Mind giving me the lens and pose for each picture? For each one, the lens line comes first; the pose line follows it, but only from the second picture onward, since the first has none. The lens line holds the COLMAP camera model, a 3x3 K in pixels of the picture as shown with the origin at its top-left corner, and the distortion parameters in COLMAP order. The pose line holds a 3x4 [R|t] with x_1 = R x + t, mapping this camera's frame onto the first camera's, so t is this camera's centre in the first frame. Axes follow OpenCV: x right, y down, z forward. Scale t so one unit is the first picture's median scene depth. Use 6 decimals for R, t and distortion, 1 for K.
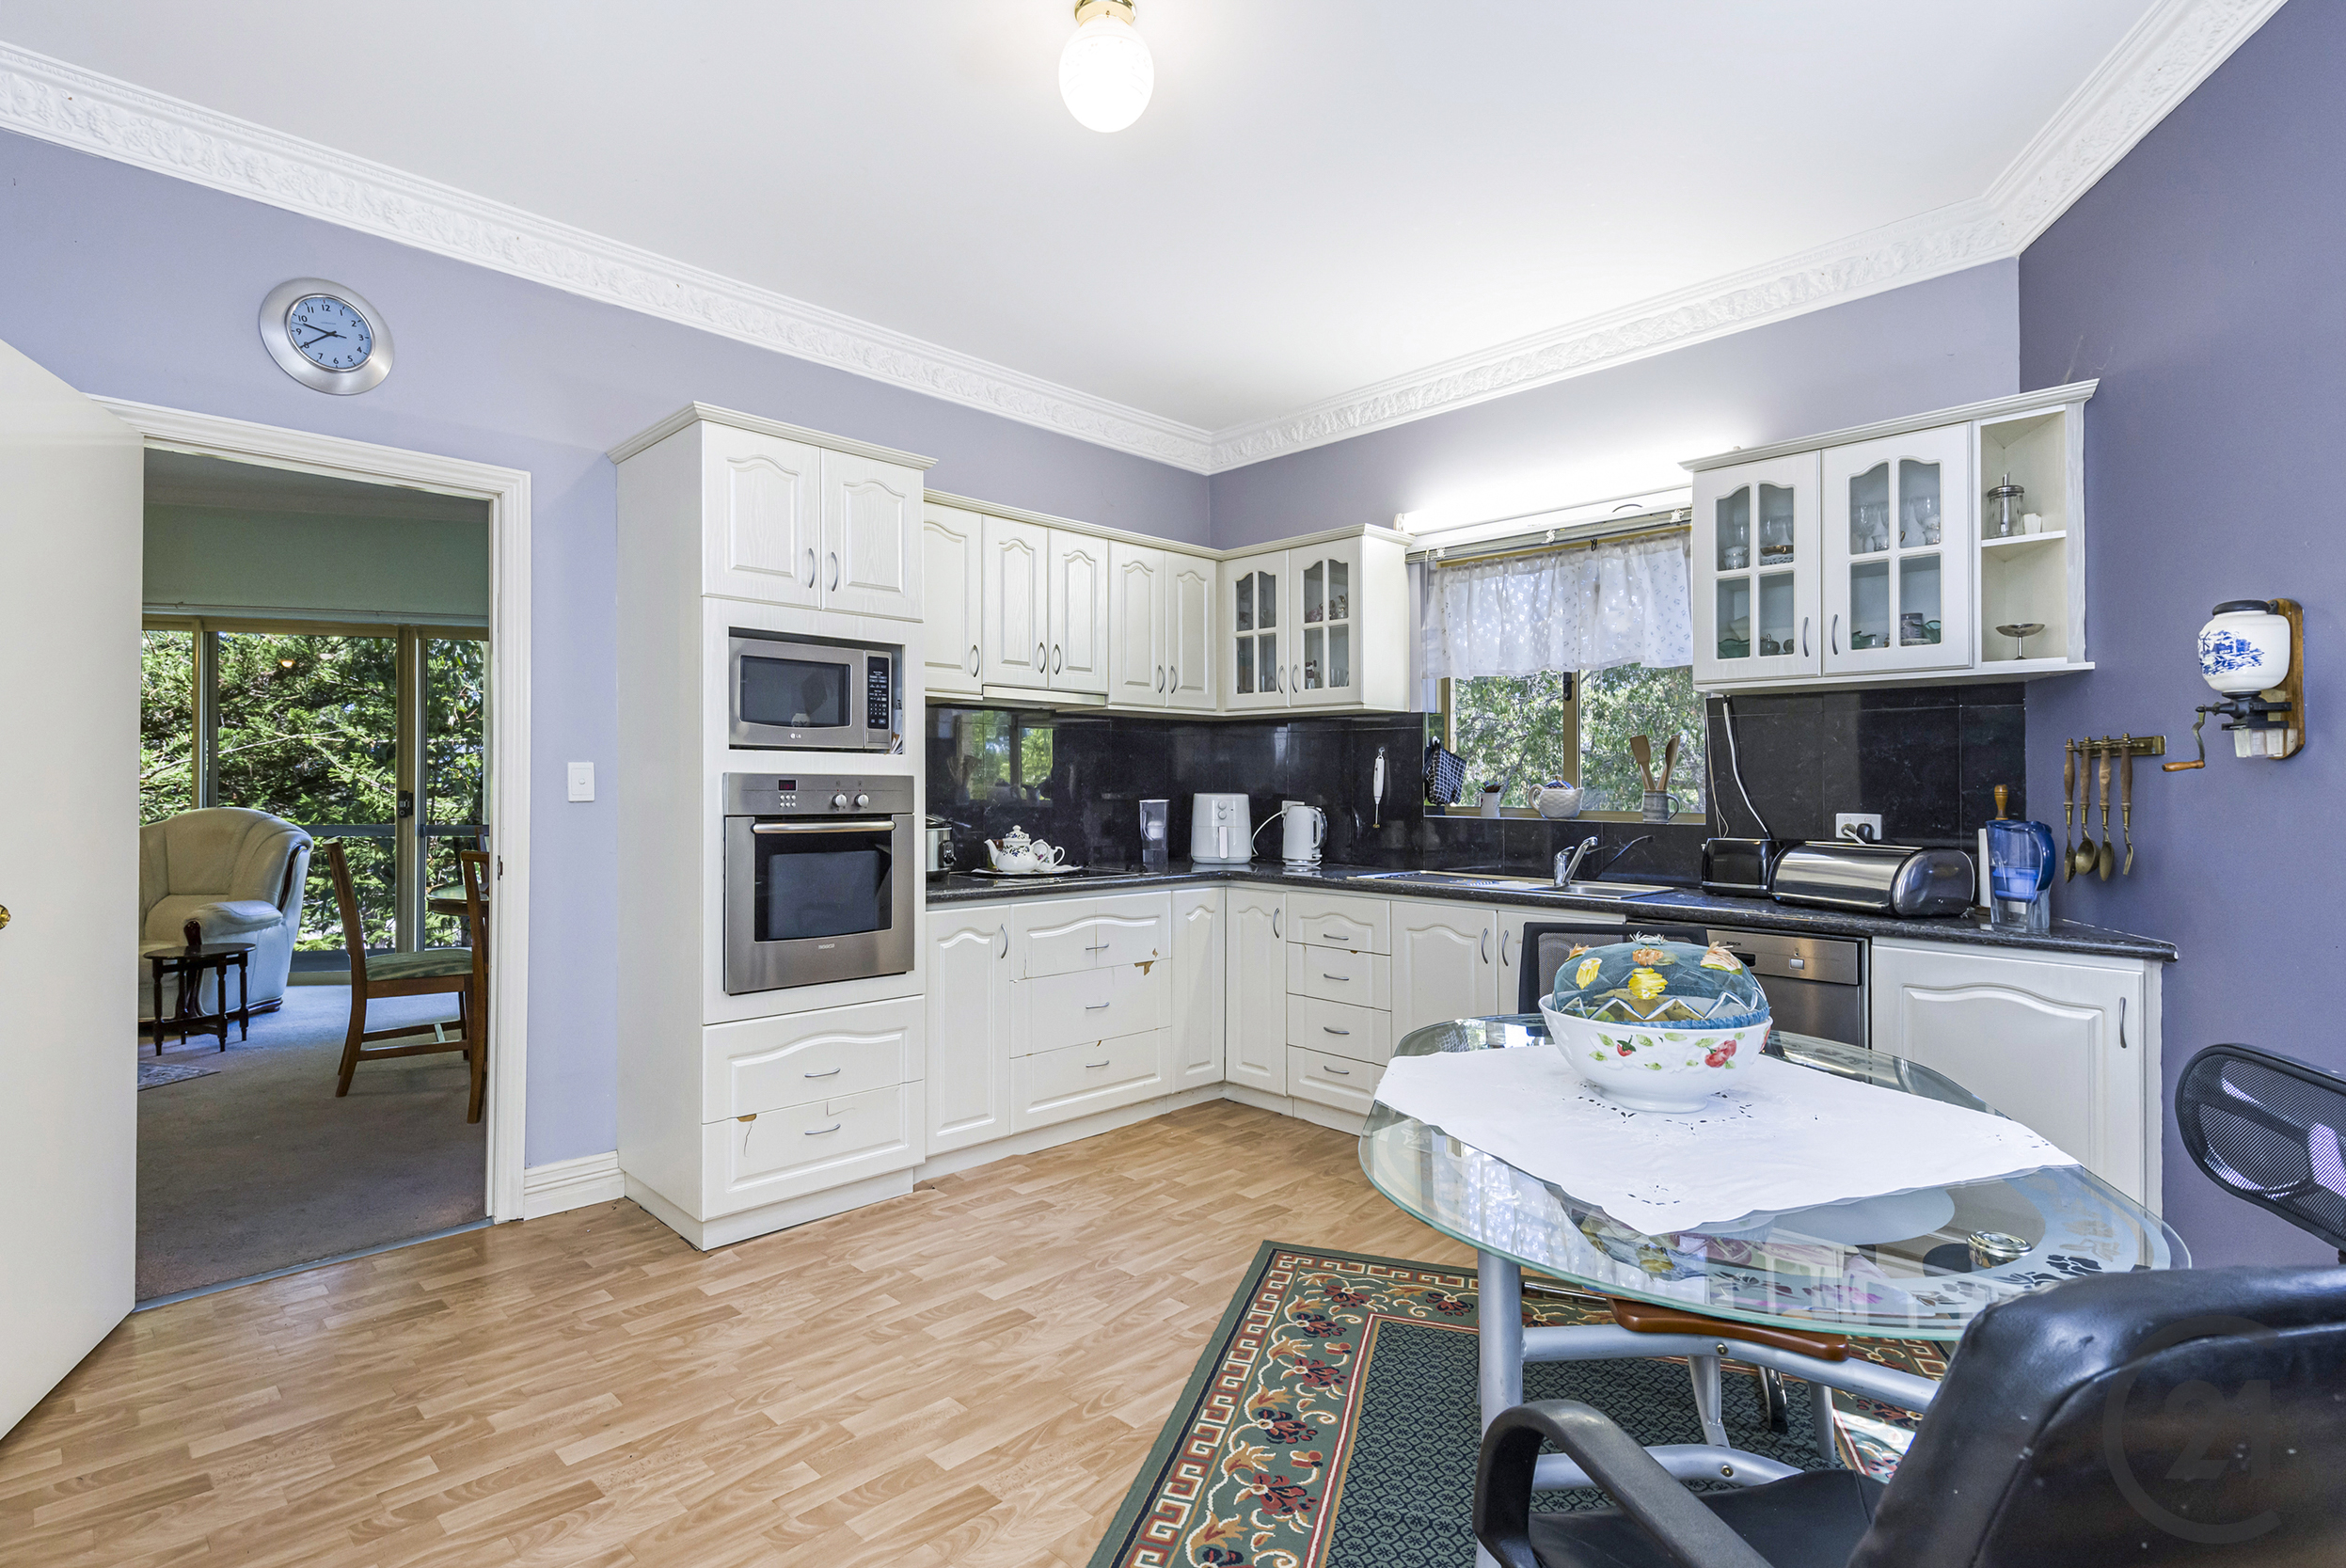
lens RADIAL K [[1128.9, 0, 1166.6], [0, 1128.9, 784.7], [0, 0, 1]] dist [0.015714, -0.000468]
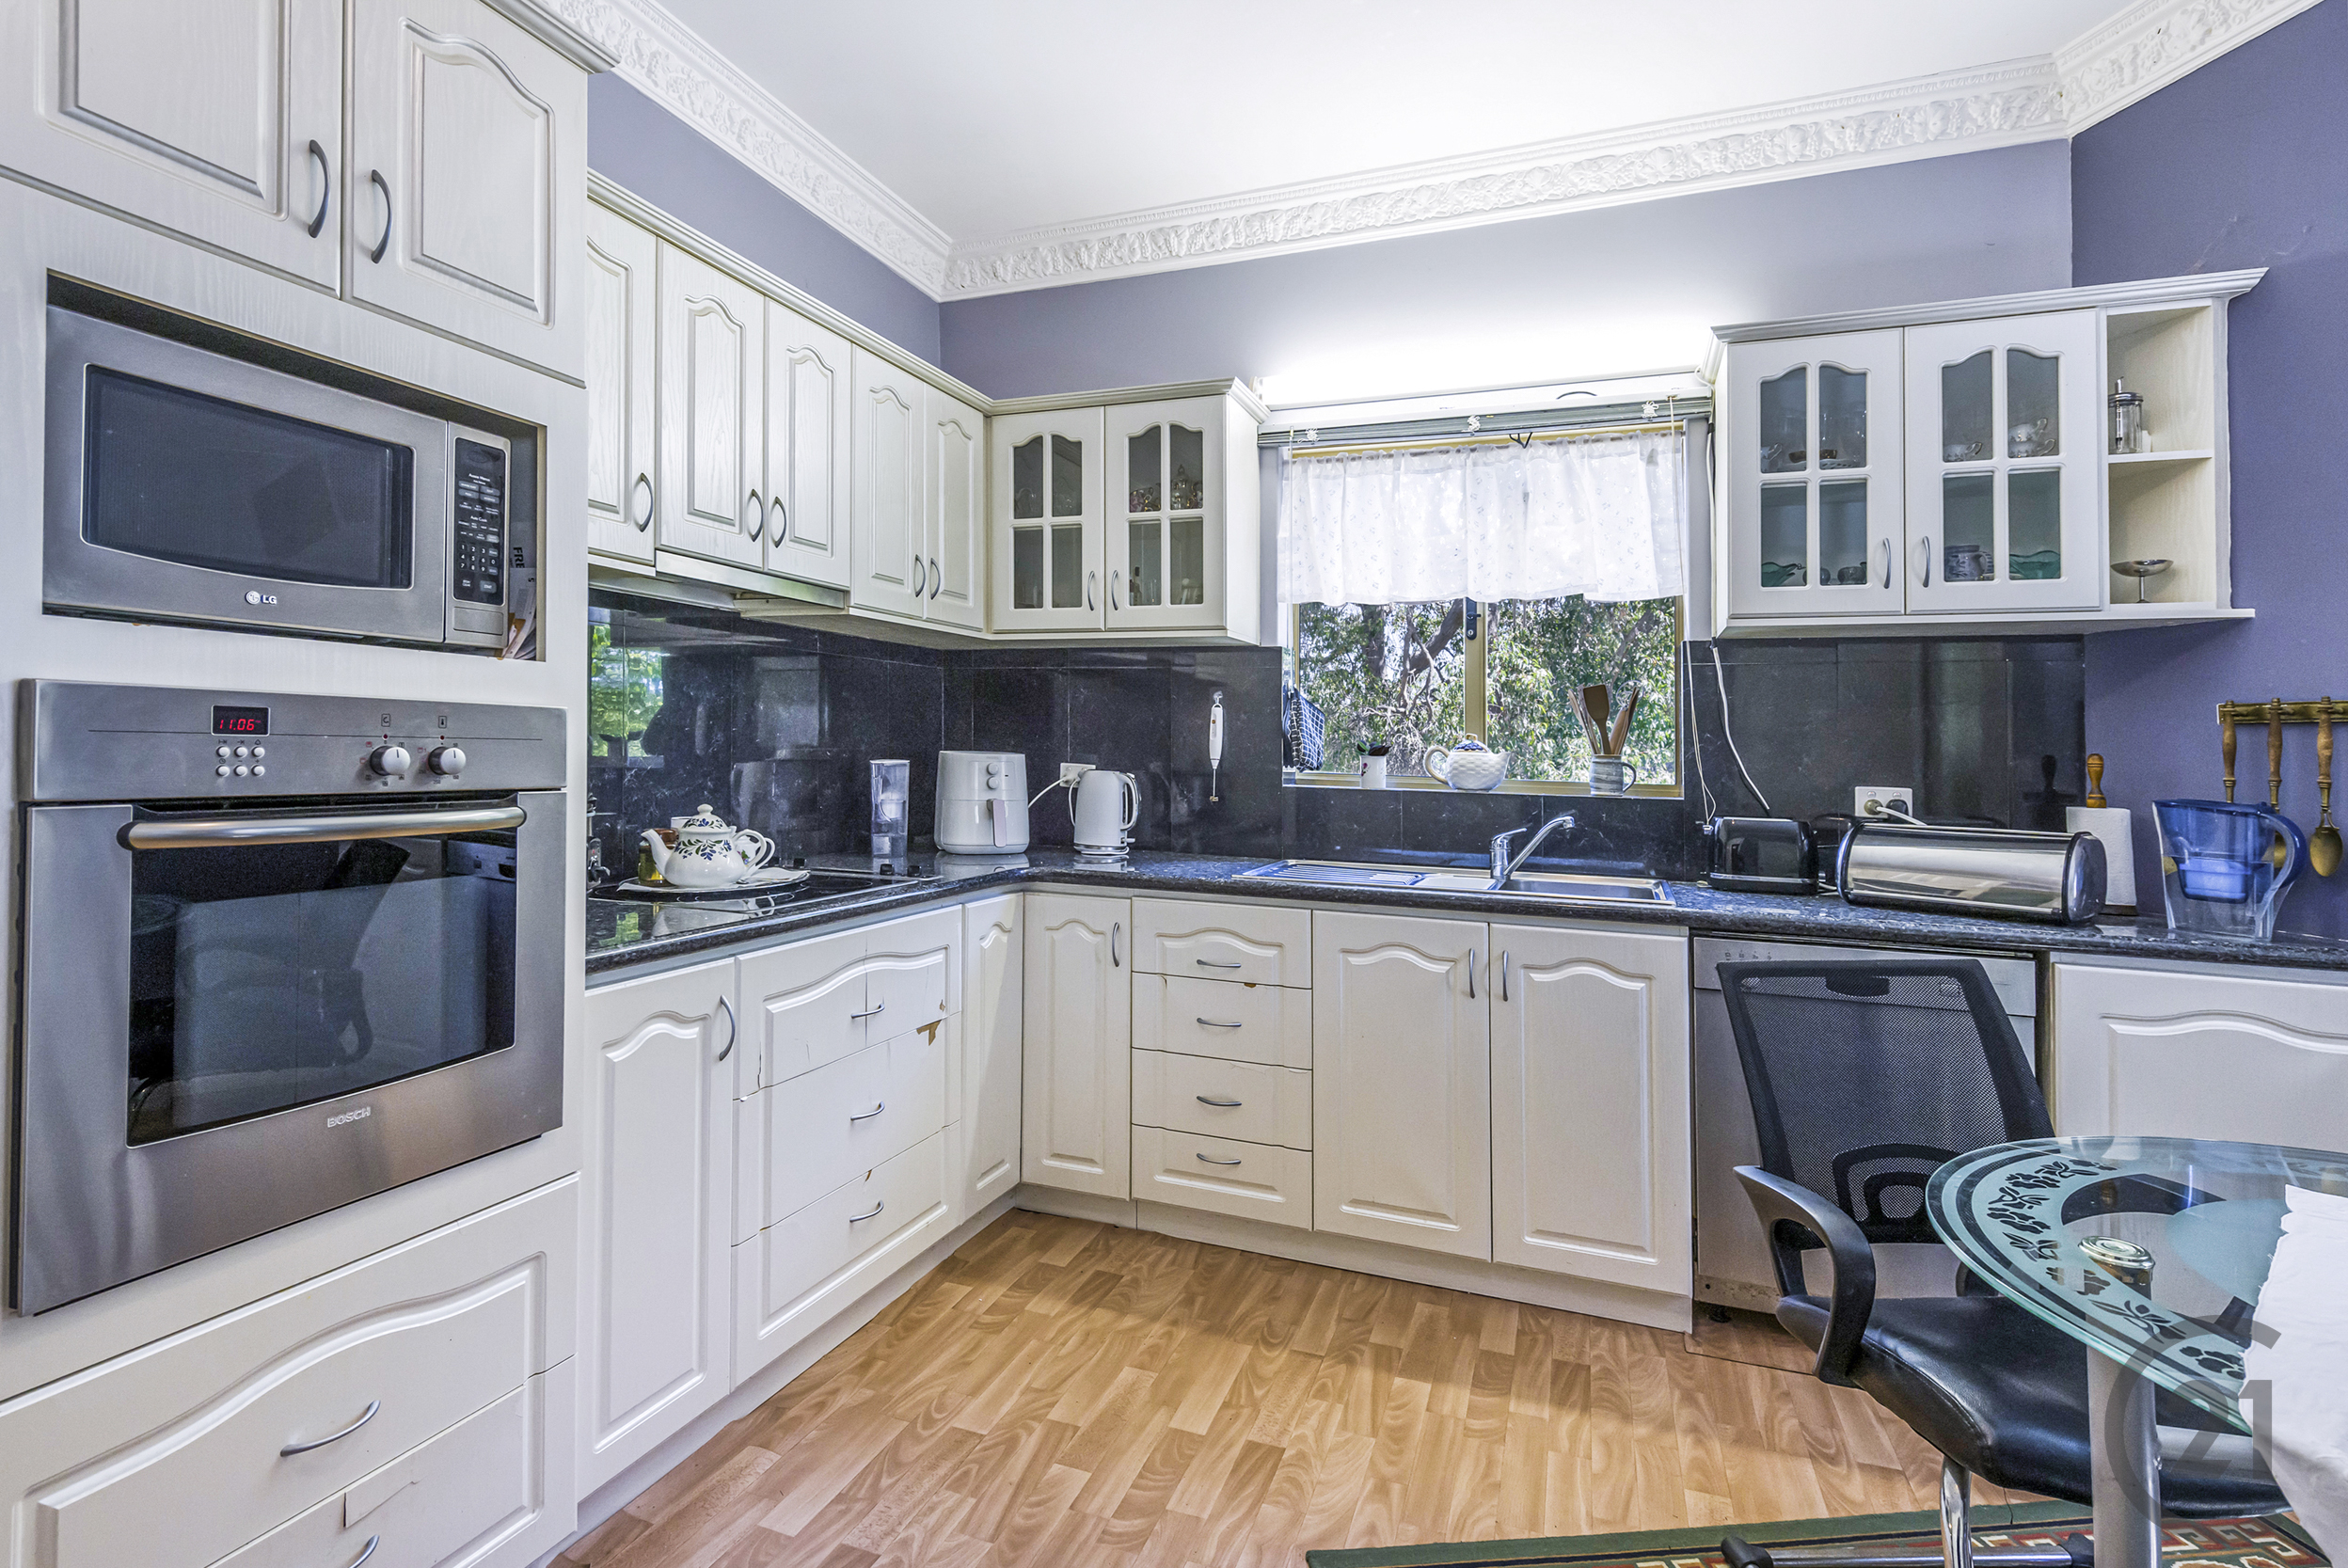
lens RADIAL K [[1129.8, 0, 1197.1], [0, 1129.8, 744.8], [0, 0, 1]] dist [0.015714, -0.000468]
pose [[0.902644, 0.015352, 0.430114, -0.177553], [-0.015617, 0.999874, -0.002915, 0.004399], [-0.430105, -0.004086, 0.902770, 0.431532]]
